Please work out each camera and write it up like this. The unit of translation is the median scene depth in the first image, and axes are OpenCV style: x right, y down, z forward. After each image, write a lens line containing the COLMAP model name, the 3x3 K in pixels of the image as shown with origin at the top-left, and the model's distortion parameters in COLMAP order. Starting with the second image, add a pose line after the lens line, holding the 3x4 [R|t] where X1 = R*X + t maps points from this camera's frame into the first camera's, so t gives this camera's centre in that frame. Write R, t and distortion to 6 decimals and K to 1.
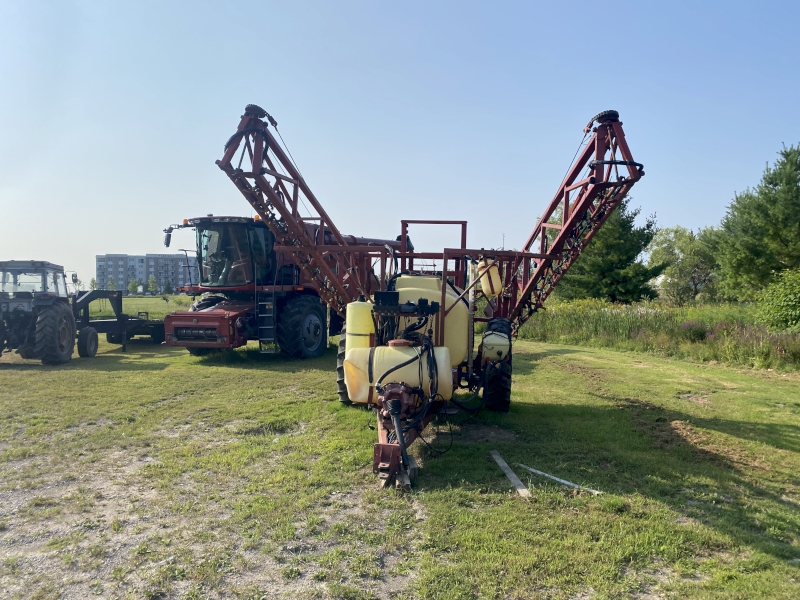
lens RADIAL K [[621.9, 0, 408.6], [0, 621.9, 305.0], [0, 0, 1]] dist [0.045243, -0.052009]
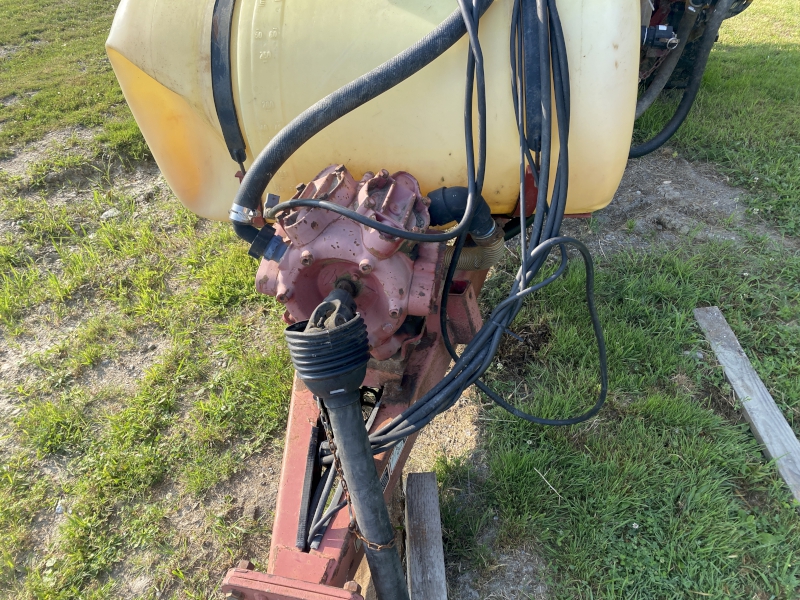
lens RADIAL K [[621.9, 0, 408.6], [0, 621.9, 305.0], [0, 0, 1]] dist [0.045243, -0.052009]
pose [[0.995728, 0.014342, -0.091216, 0.017267], [0.043014, 0.802083, 0.595662, 0.040291], [0.081705, -0.597040, 0.798039, 0.812712]]
